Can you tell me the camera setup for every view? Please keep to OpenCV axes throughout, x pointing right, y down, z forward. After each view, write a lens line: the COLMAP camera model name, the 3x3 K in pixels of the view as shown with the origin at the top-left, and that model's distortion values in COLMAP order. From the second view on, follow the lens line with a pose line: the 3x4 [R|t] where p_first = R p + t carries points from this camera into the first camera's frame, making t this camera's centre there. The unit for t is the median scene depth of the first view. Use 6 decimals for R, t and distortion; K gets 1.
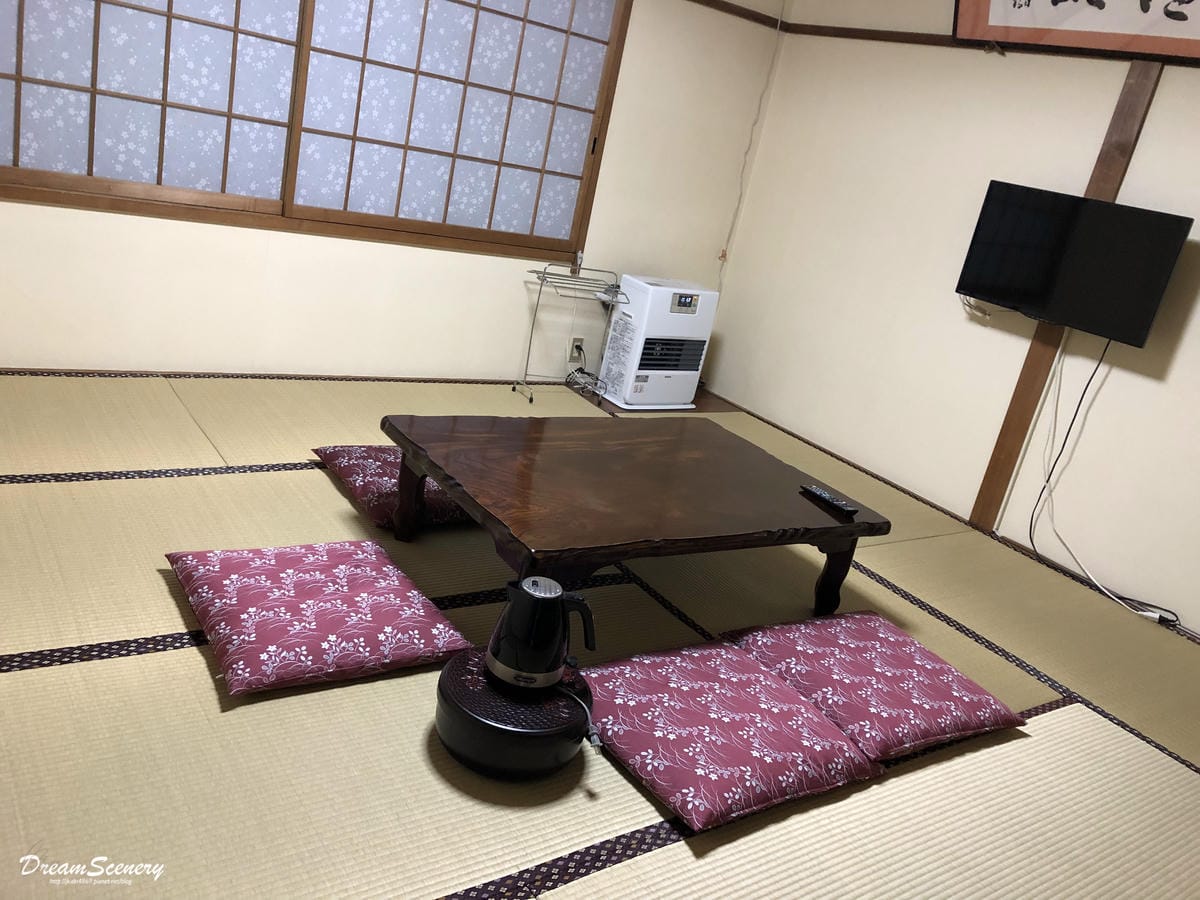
lens RADIAL K [[980.9, 0, 600.0], [0, 980.9, 450.0], [0, 0, 1]] dist [0.018018, -0.039388]
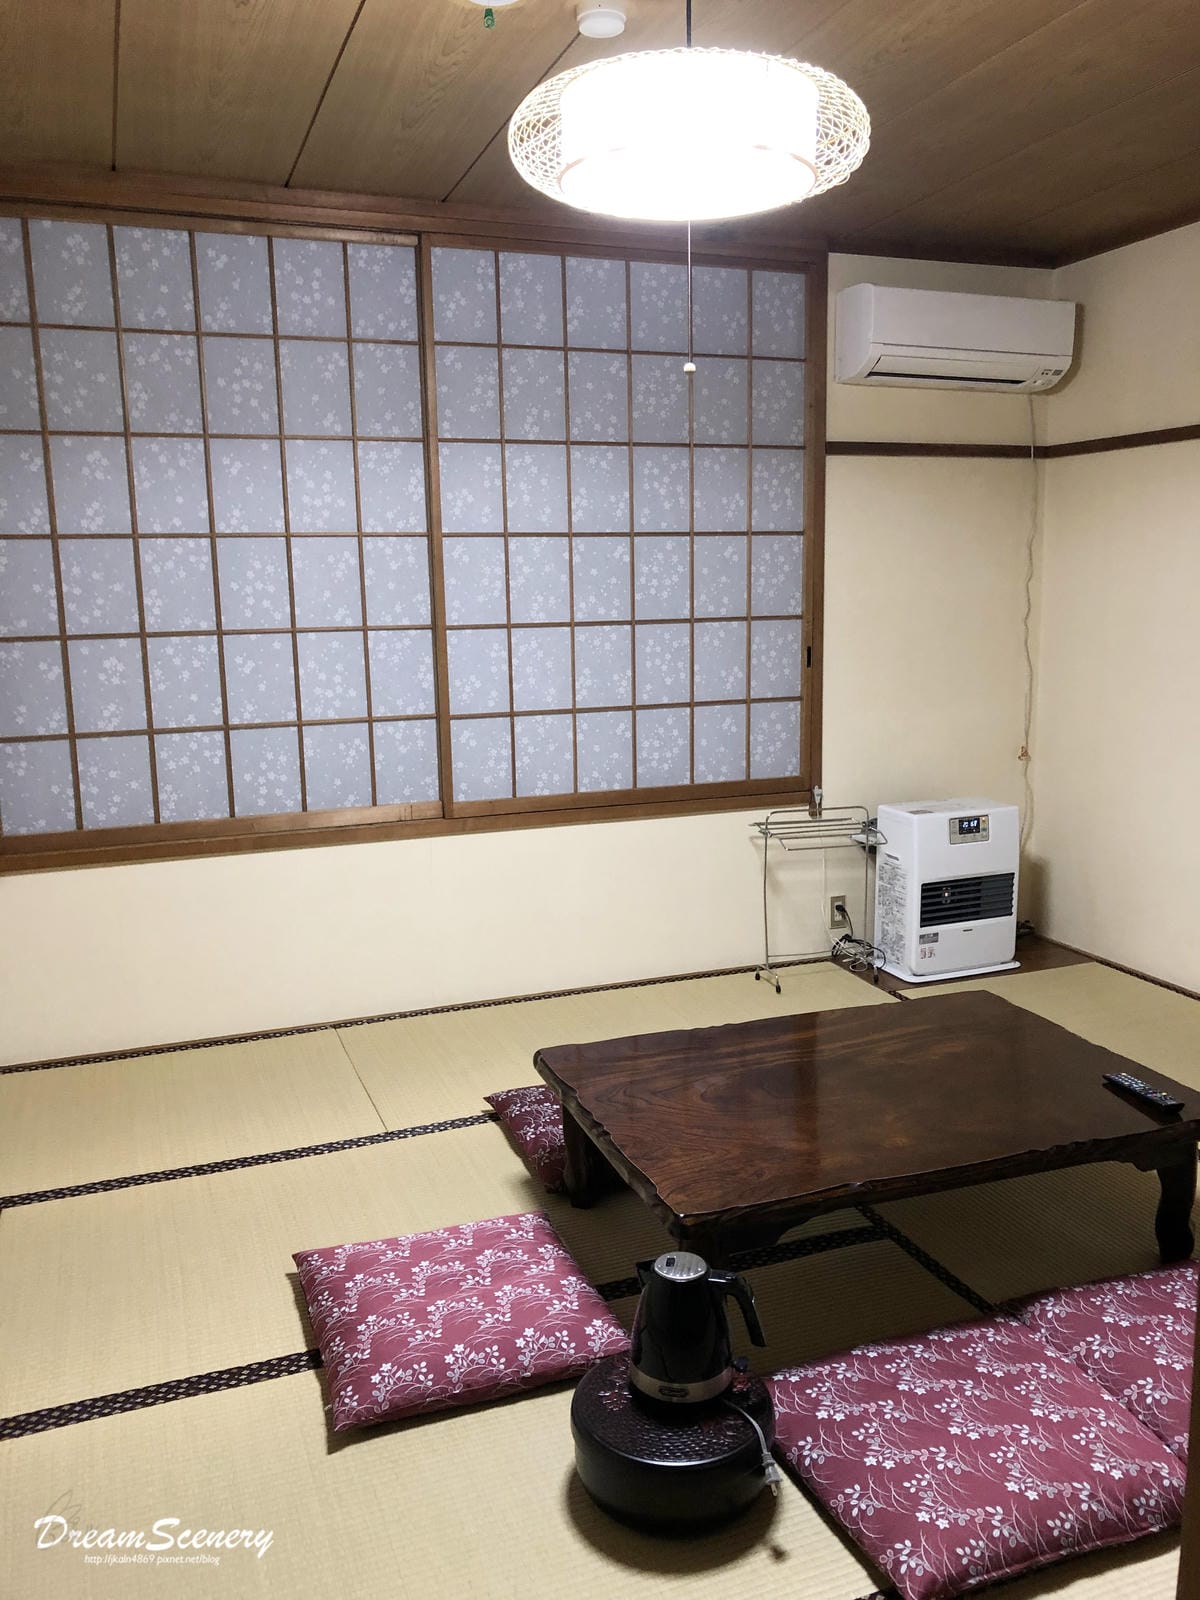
lens RADIAL K [[1317.1, 0, 600.0], [0, 1317.1, 800.0], [0, 0, 1]] dist [0.018563, -0.010504]
pose [[0.942632, -0.178543, -0.282078, 0.156076], [0.125726, 0.972616, -0.195479, -0.015380], [0.309255, 0.148800, 0.939266, -0.041996]]
